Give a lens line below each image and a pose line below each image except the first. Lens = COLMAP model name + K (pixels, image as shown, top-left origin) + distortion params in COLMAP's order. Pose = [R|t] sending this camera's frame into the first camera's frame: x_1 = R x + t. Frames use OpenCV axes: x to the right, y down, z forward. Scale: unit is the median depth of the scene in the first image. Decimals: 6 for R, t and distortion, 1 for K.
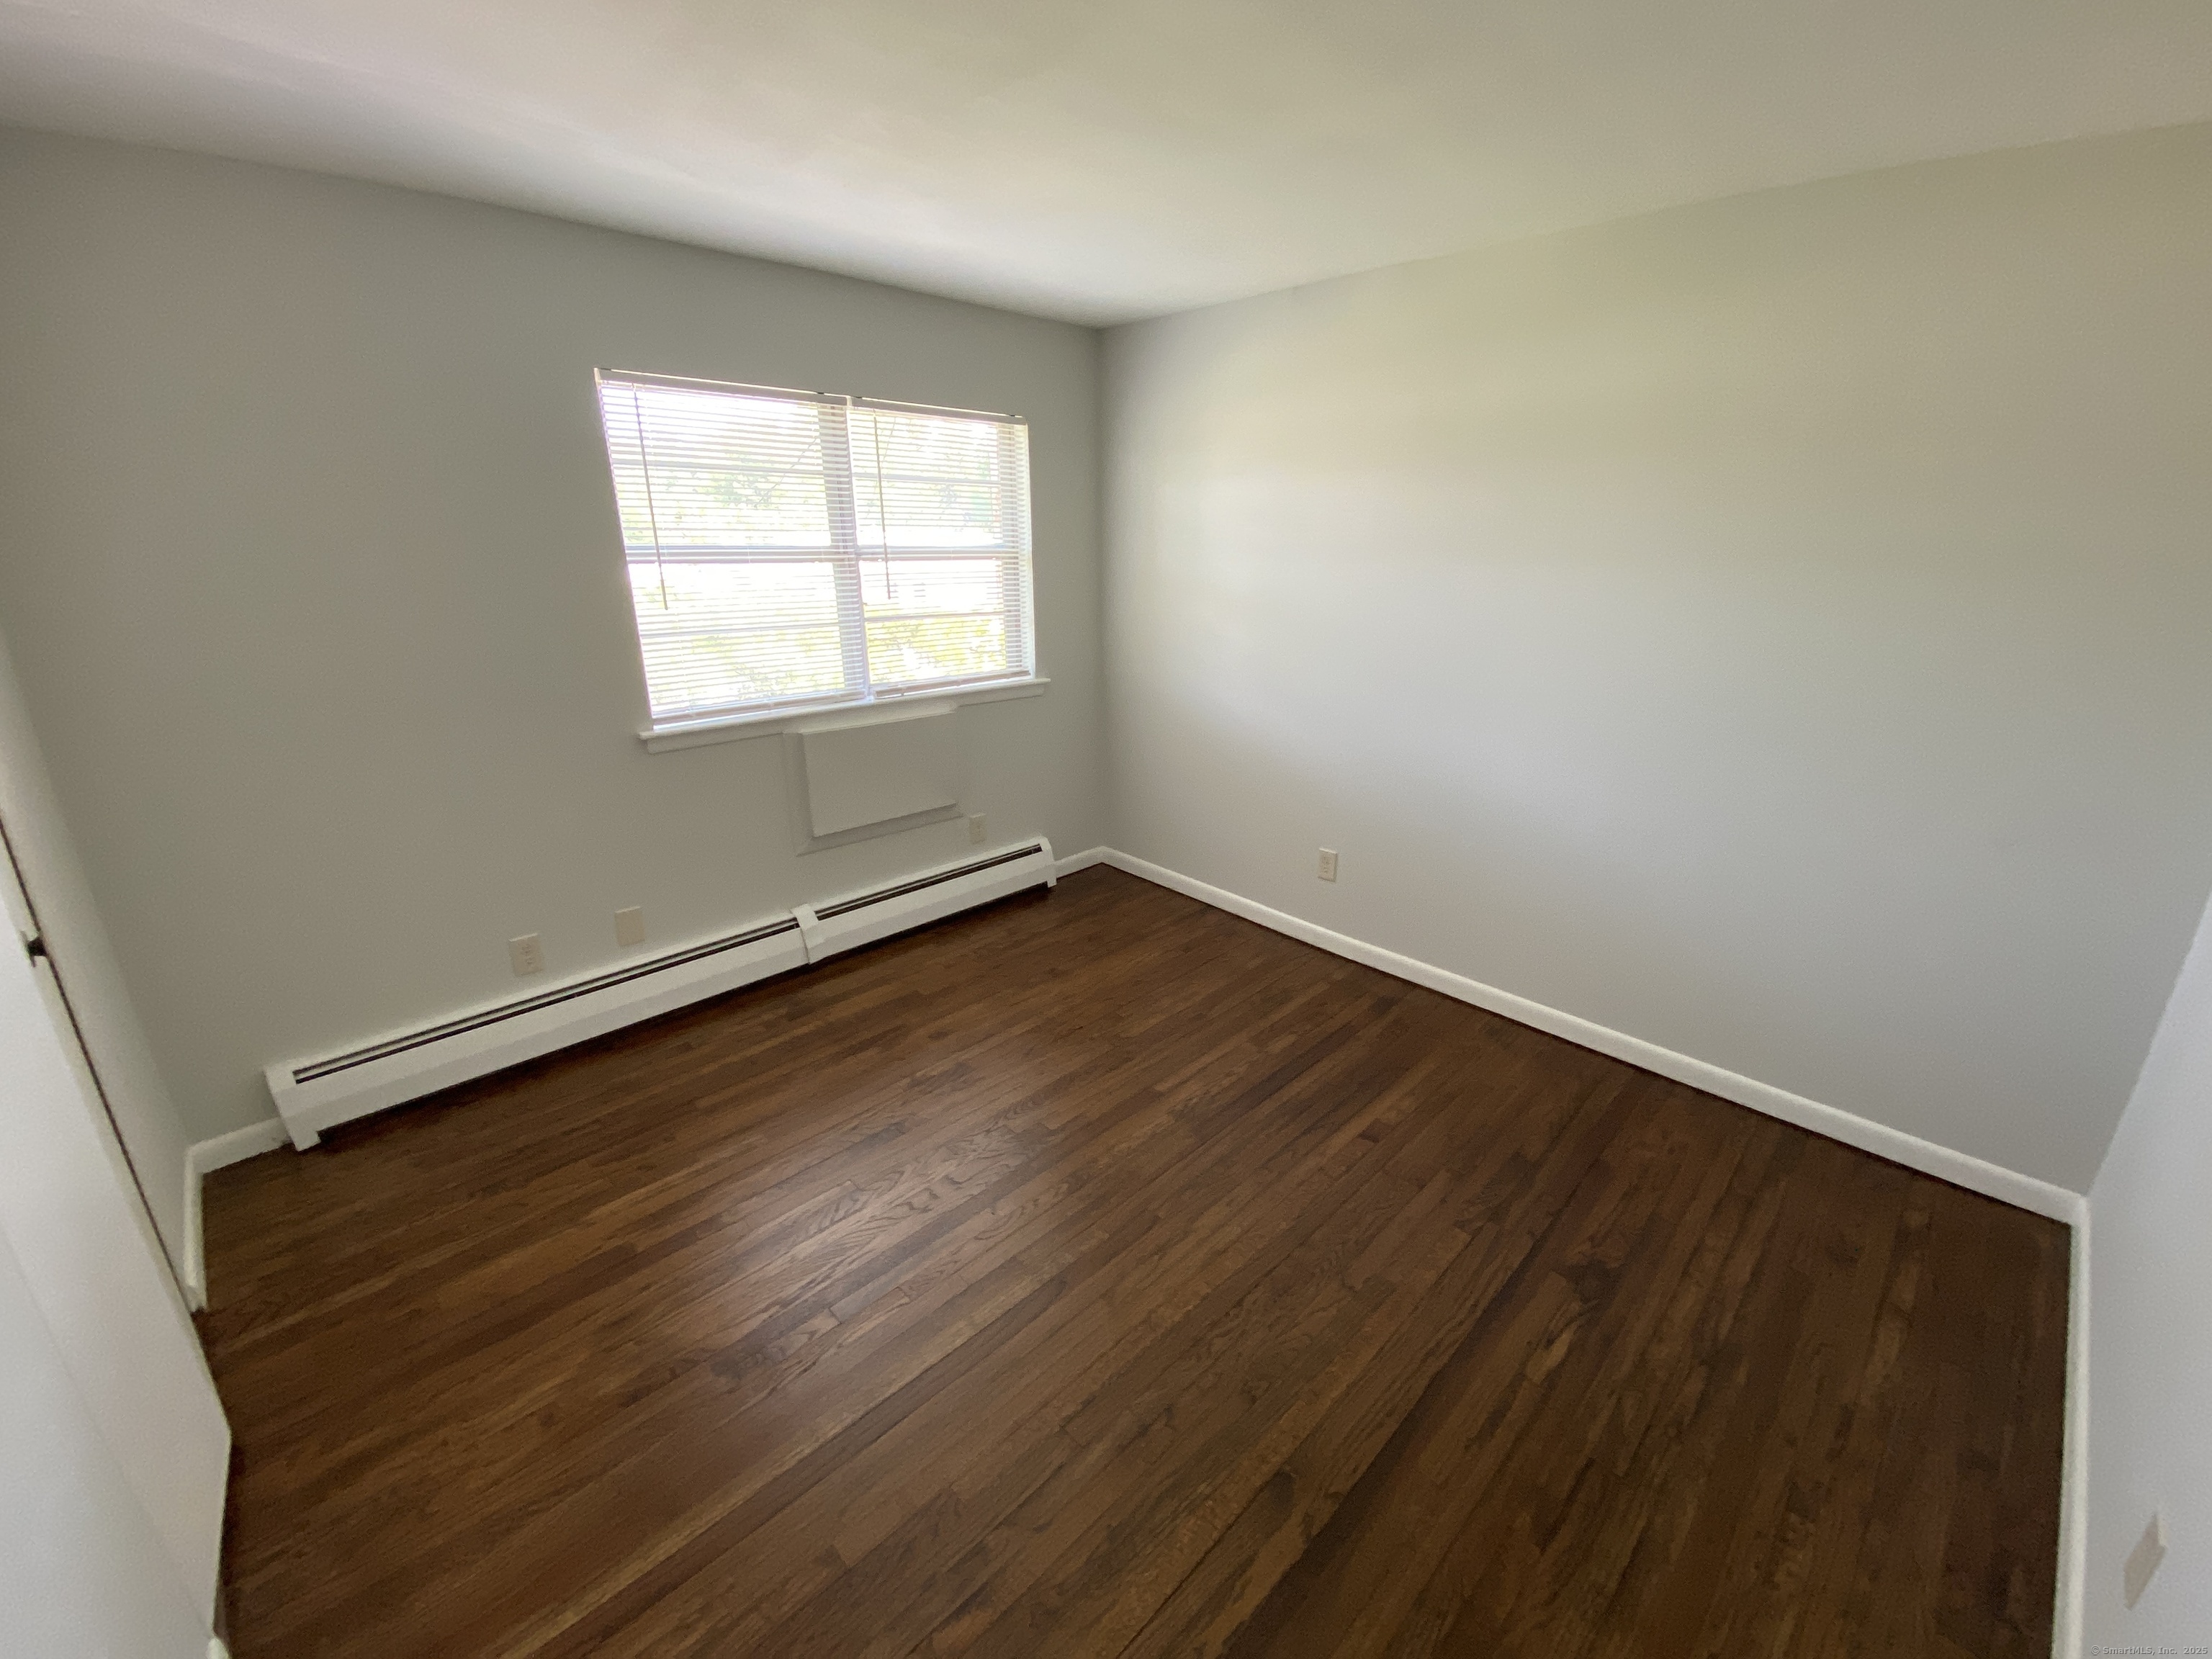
lens RADIAL K [[906.6, 0, 1106.0], [0, 906.6, 829.5], [0, 0, 1]] dist [0.012635, -0.017378]
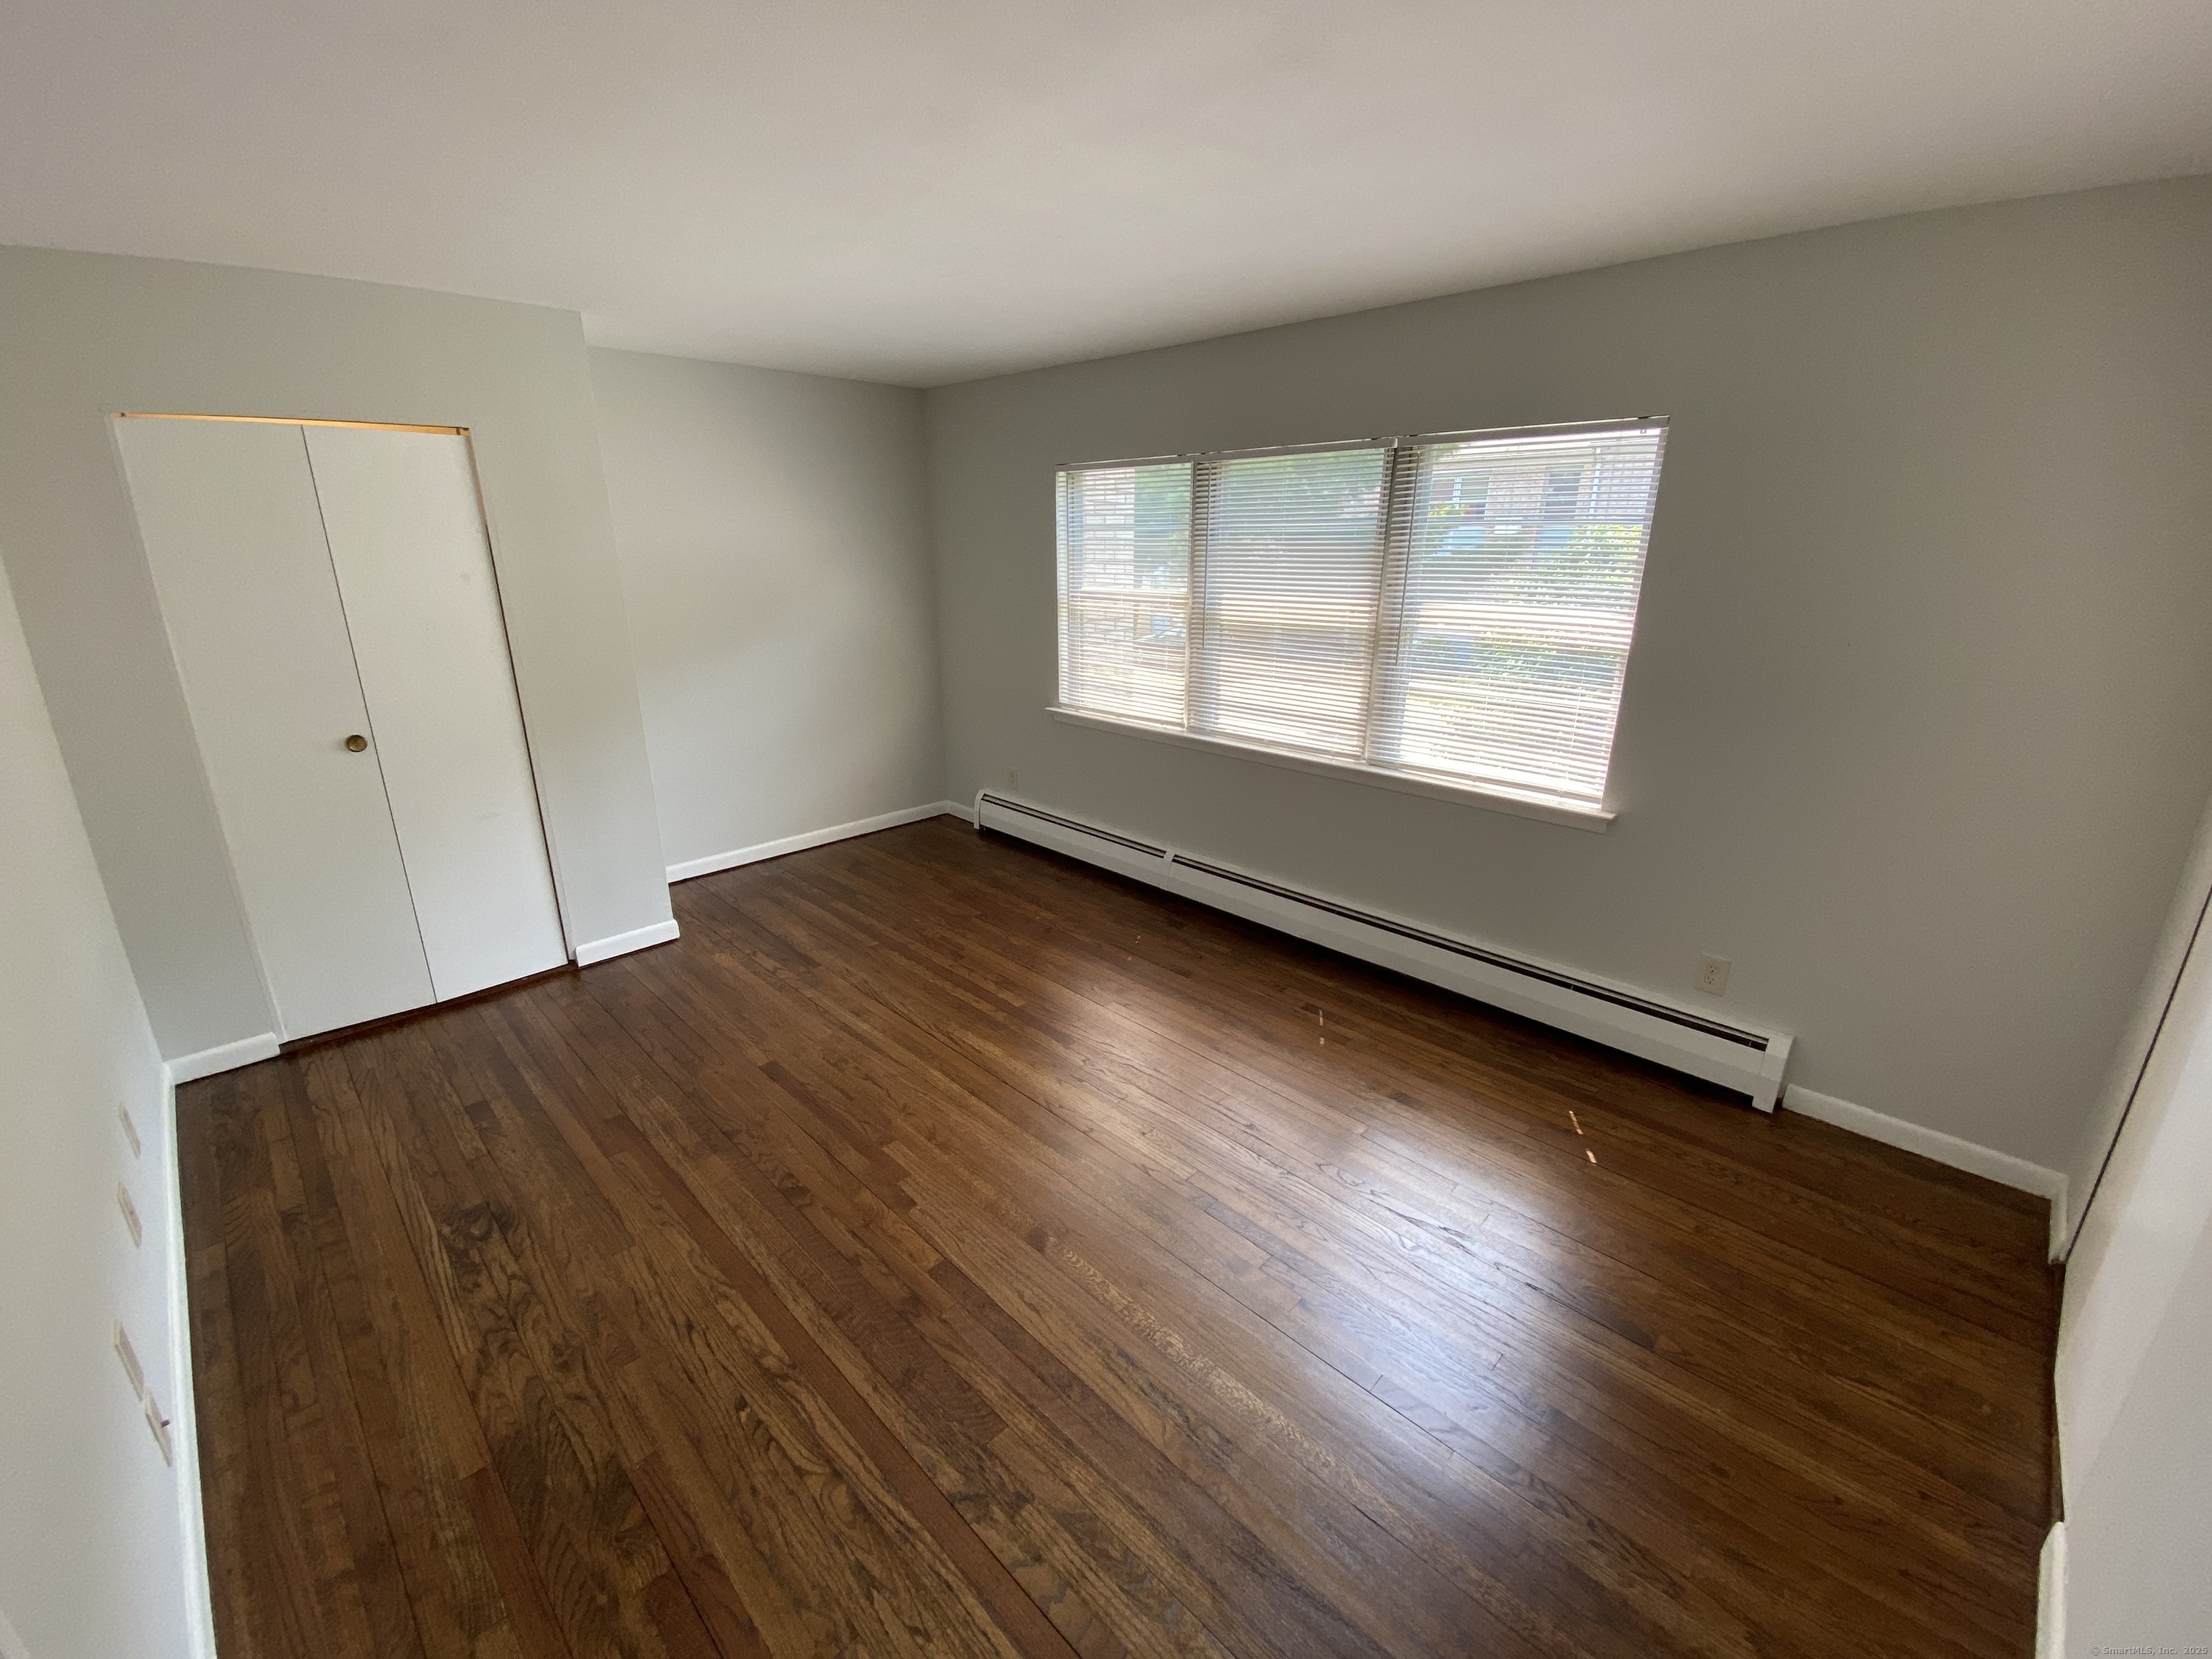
lens RADIAL K [[906.6, 0, 1106.0], [0, 906.6, 829.5], [0, 0, 1]] dist [0.012635, -0.017378]
pose [[0.009161, 0.307572, -0.951481, 0.706296], [-0.319639, 0.902500, 0.288661, -0.223219], [0.947495, 0.301486, 0.106580, 0.600771]]
